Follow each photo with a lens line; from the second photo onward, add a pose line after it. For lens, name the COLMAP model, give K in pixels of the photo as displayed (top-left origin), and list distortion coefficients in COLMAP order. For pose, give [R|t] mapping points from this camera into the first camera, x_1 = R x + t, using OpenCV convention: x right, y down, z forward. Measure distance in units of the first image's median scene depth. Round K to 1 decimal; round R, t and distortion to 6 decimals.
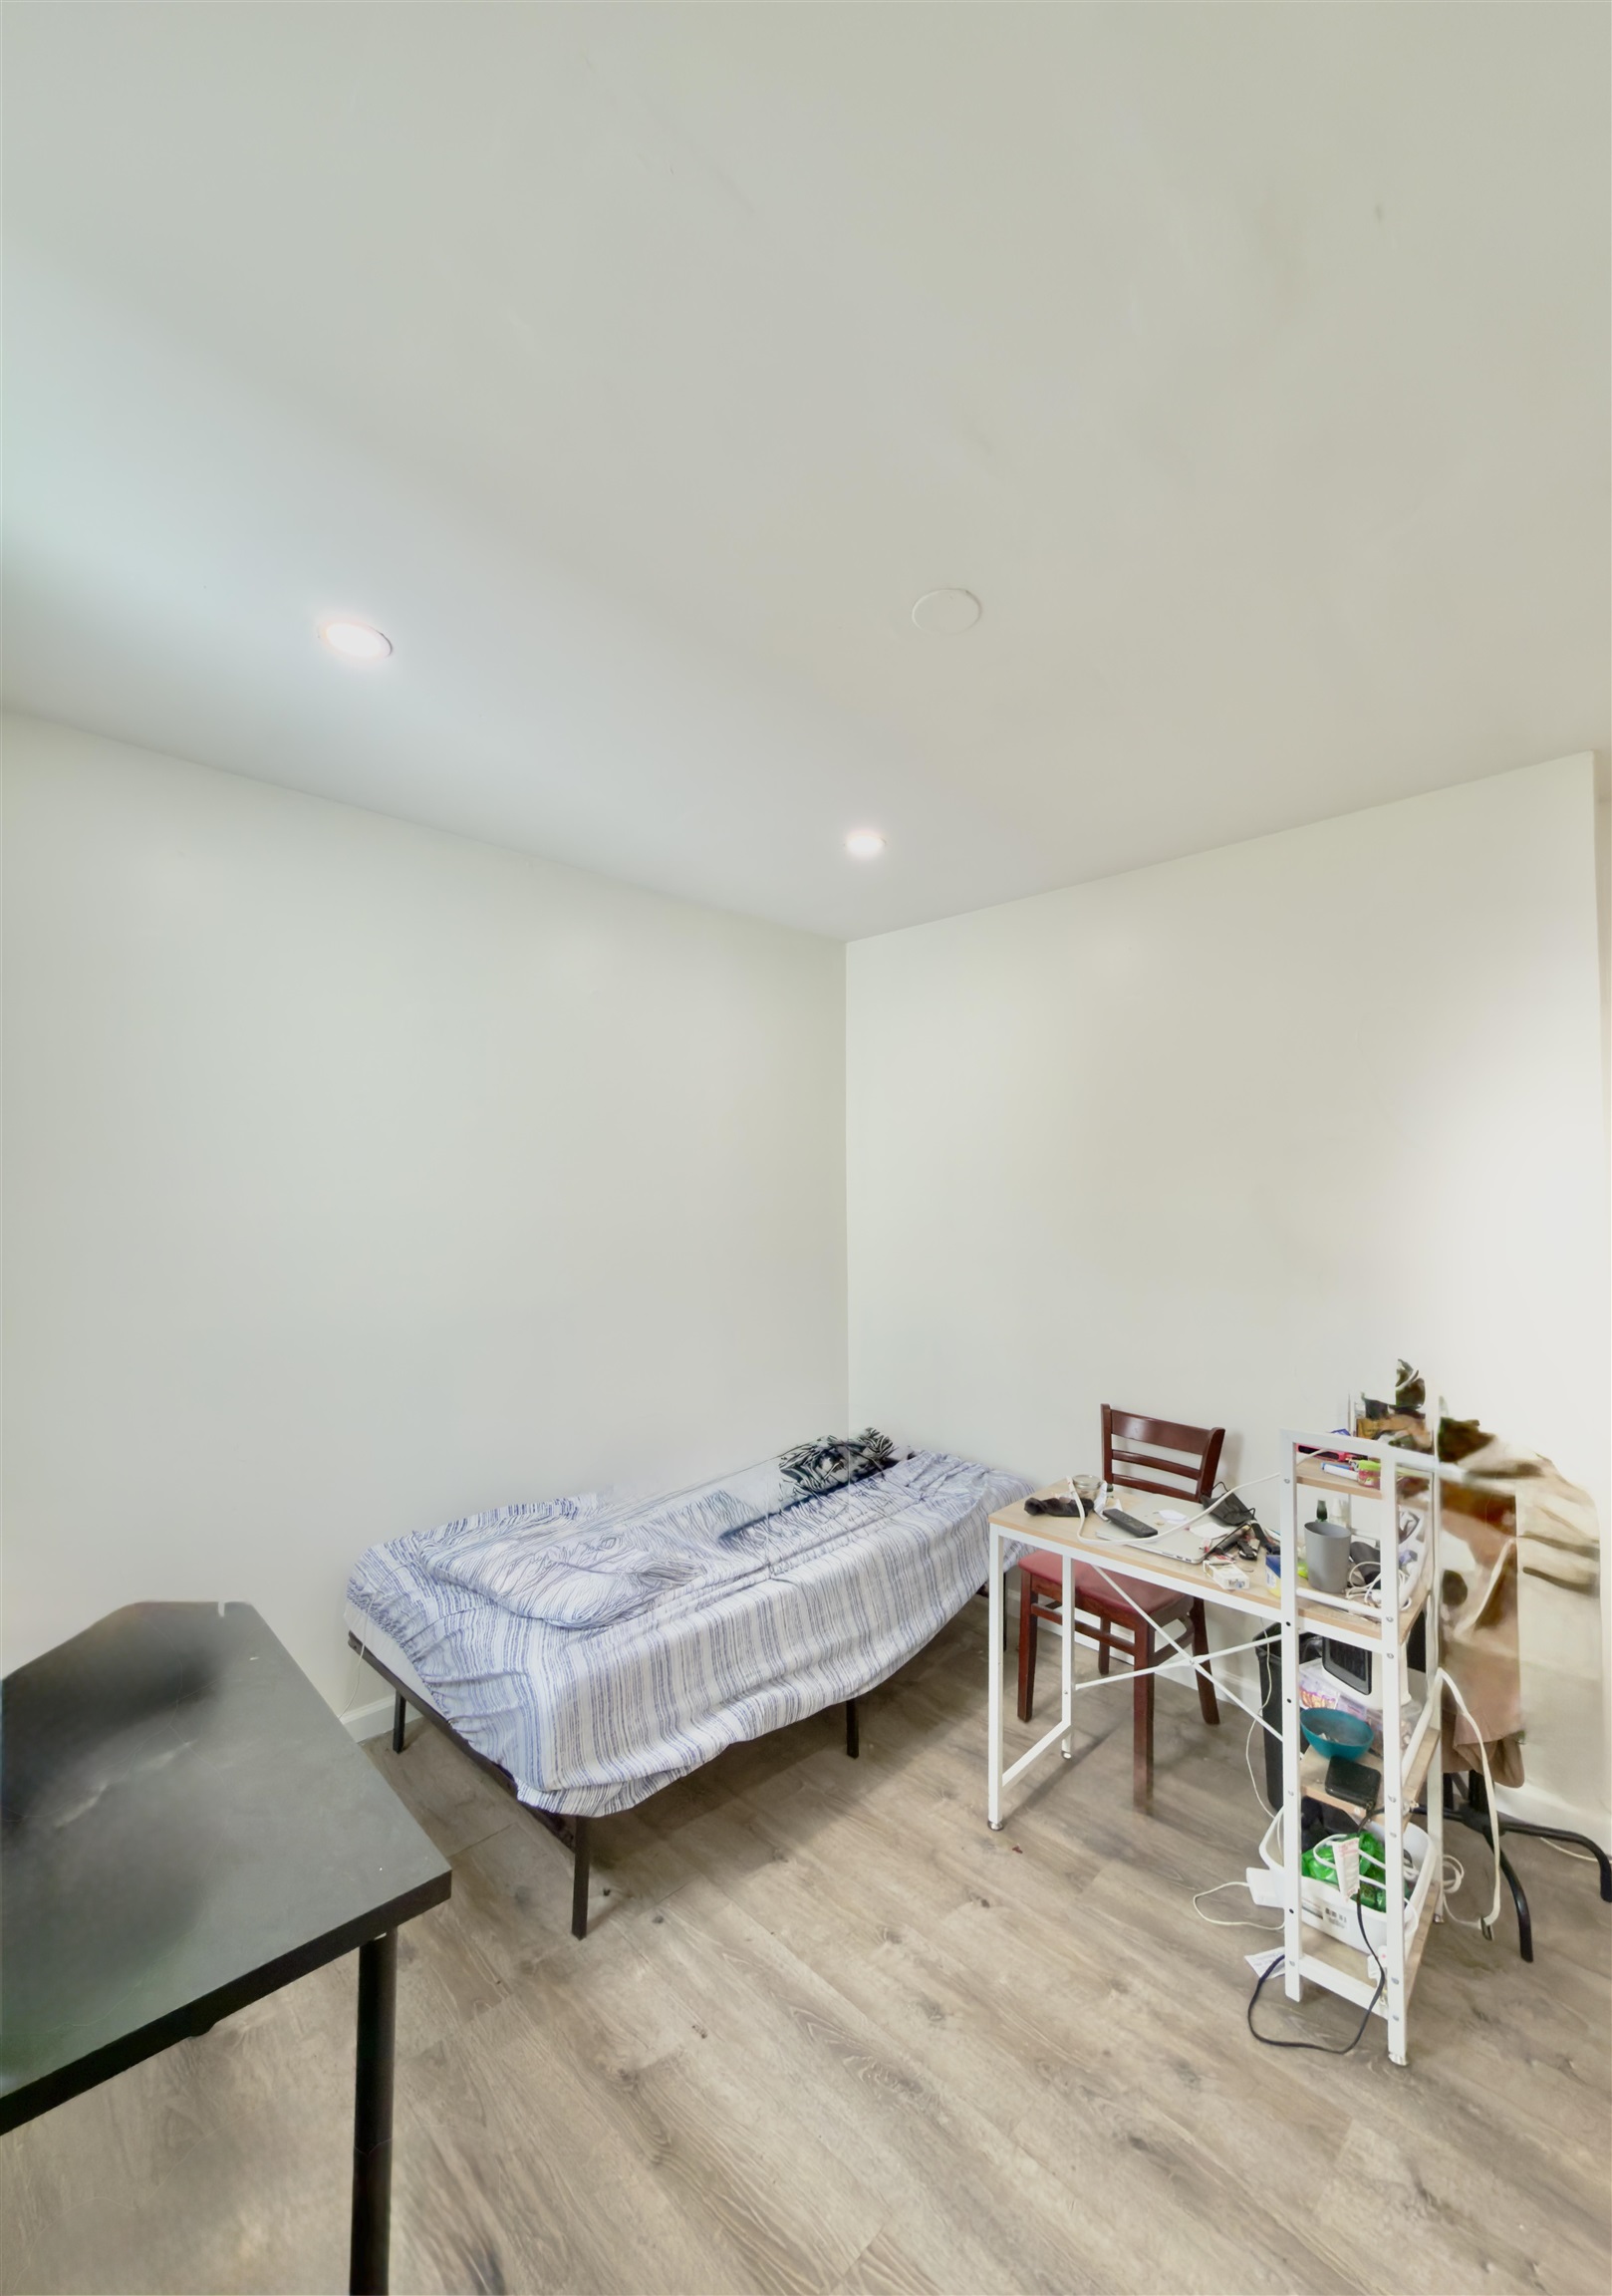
lens RADIAL K [[965.9, 0, 807.8], [0, 965.9, 1154.2], [0, 0, 1]] dist [0.001602, 0.000160]
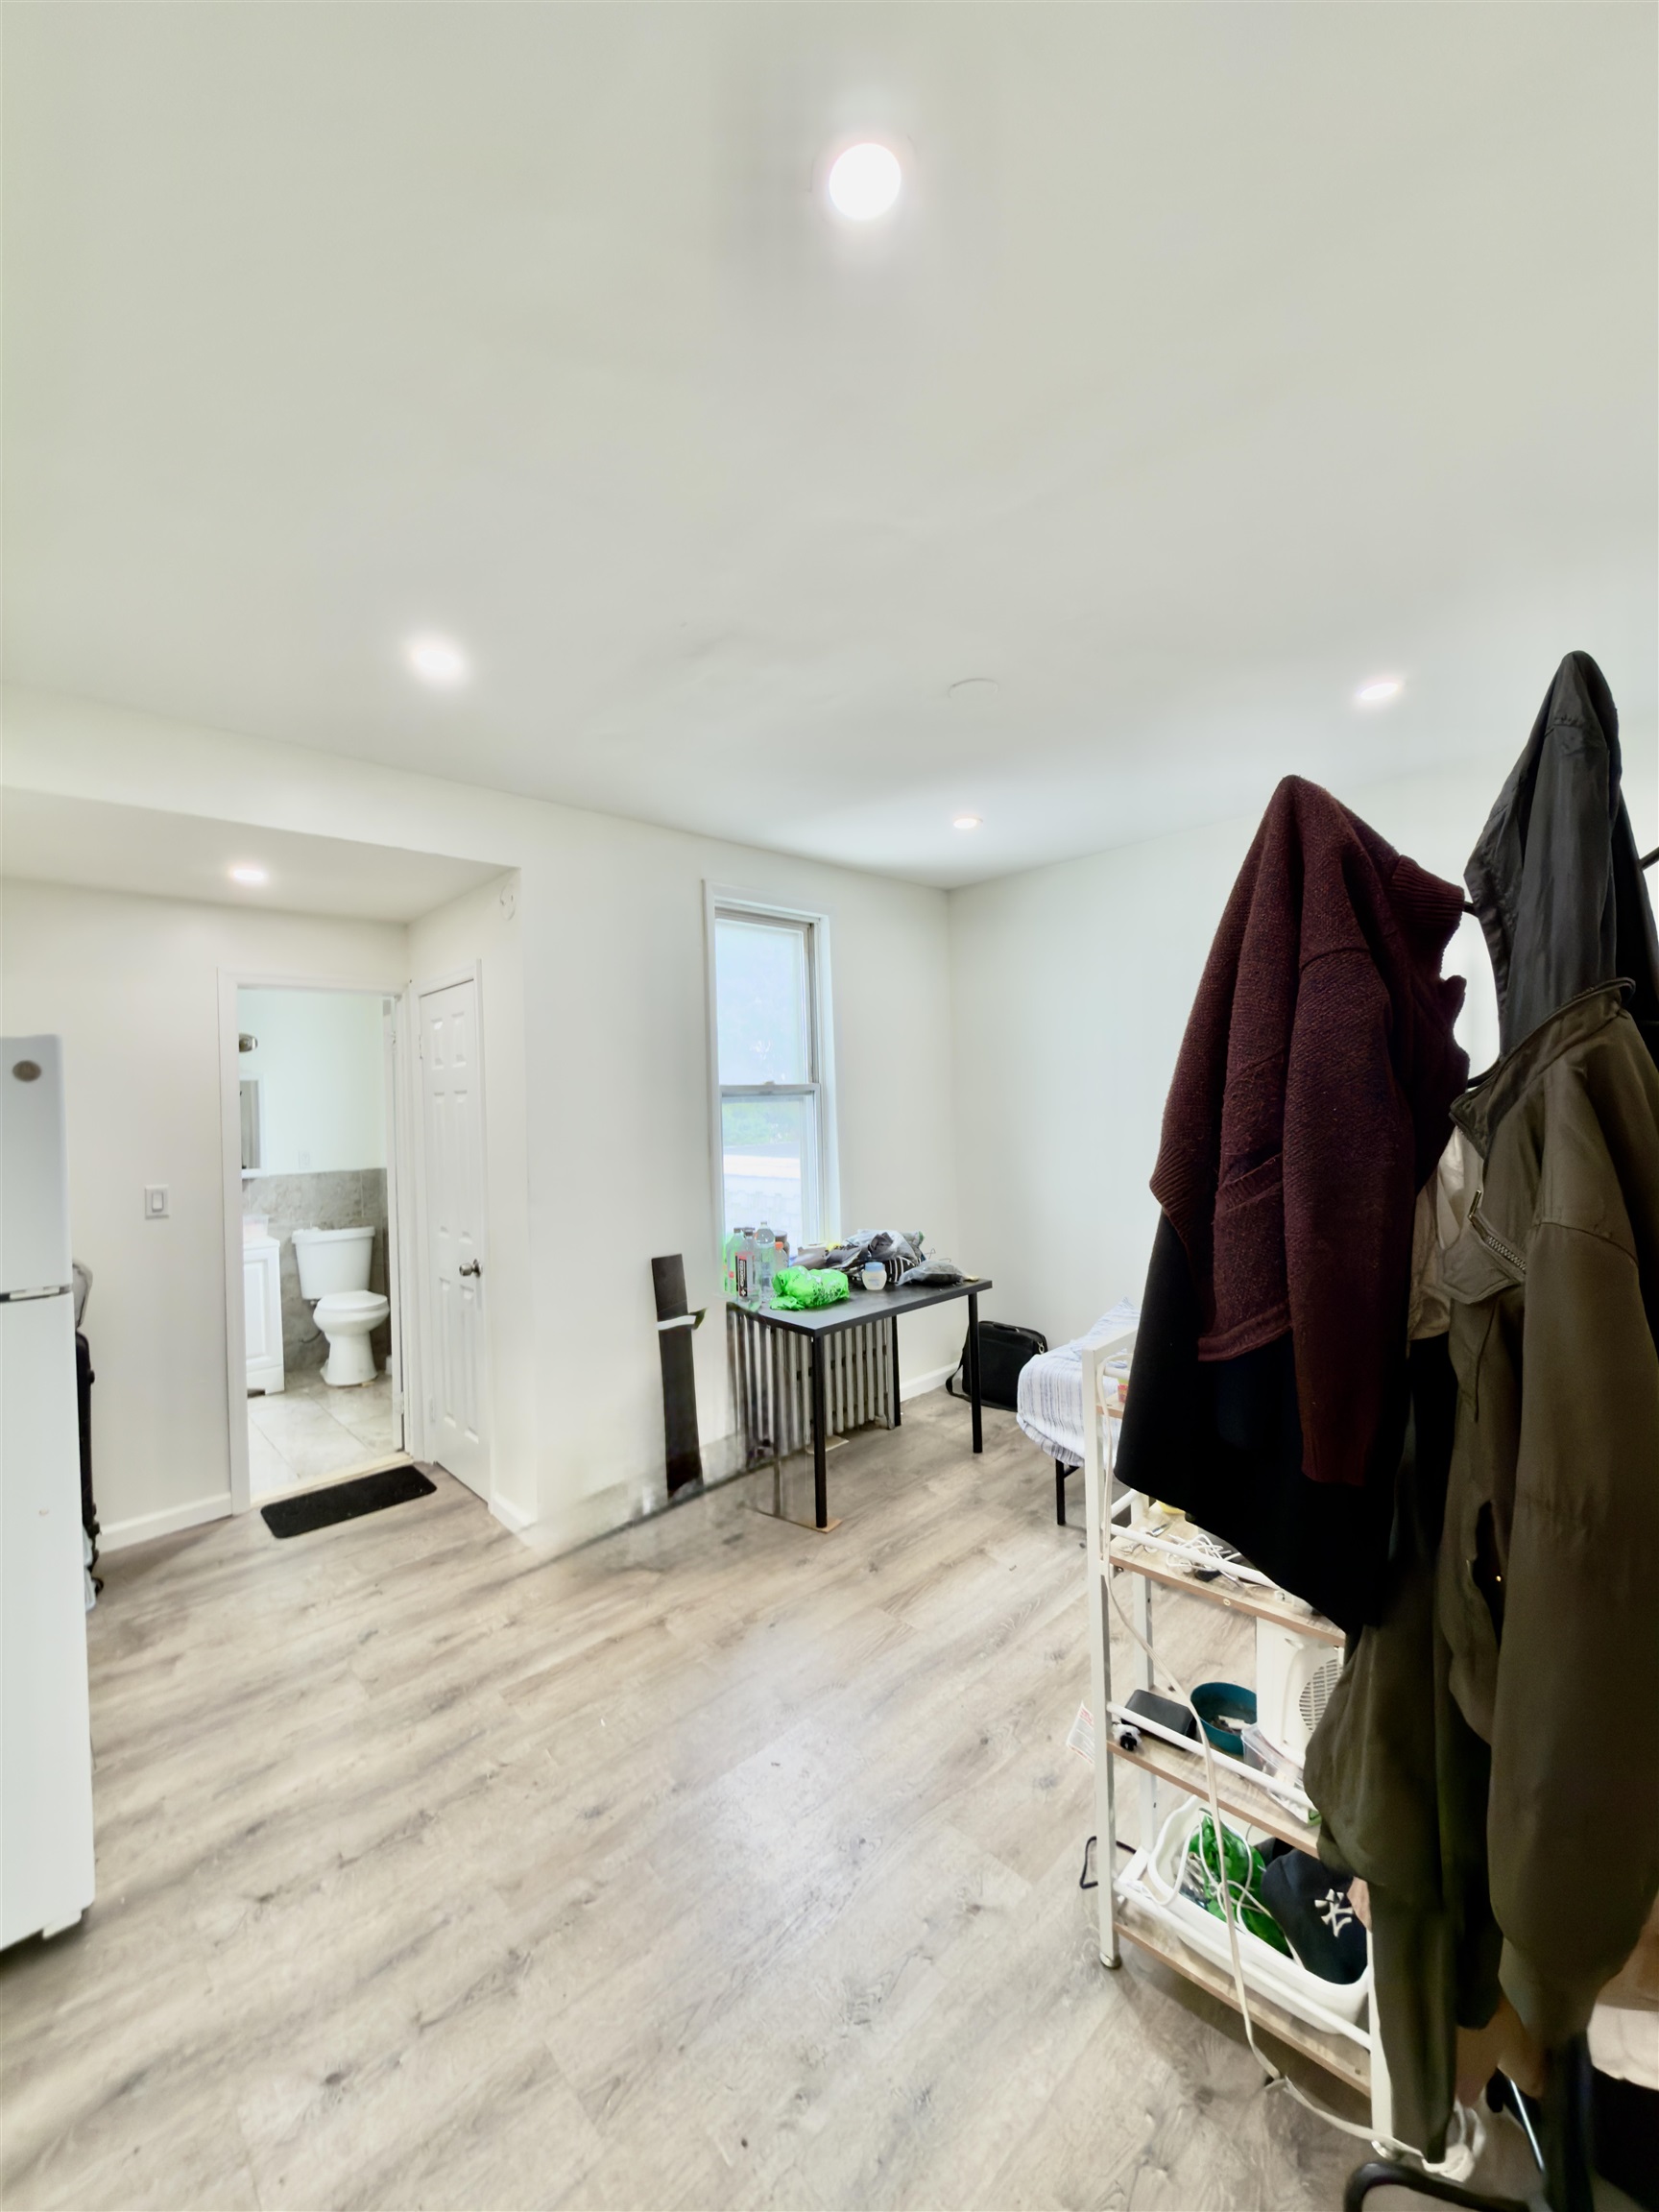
lens RADIAL K [[878.4, 0, 829.8], [0, 878.4, 1107.2], [0, 0, 1]] dist [-0.000429, 0.001015]
pose [[-0.064296, 0.001181, -0.997930, 1.566323], [0.061760, 0.998087, -0.002798, 0.048598], [0.996018, -0.061812, -0.064246, 0.848045]]
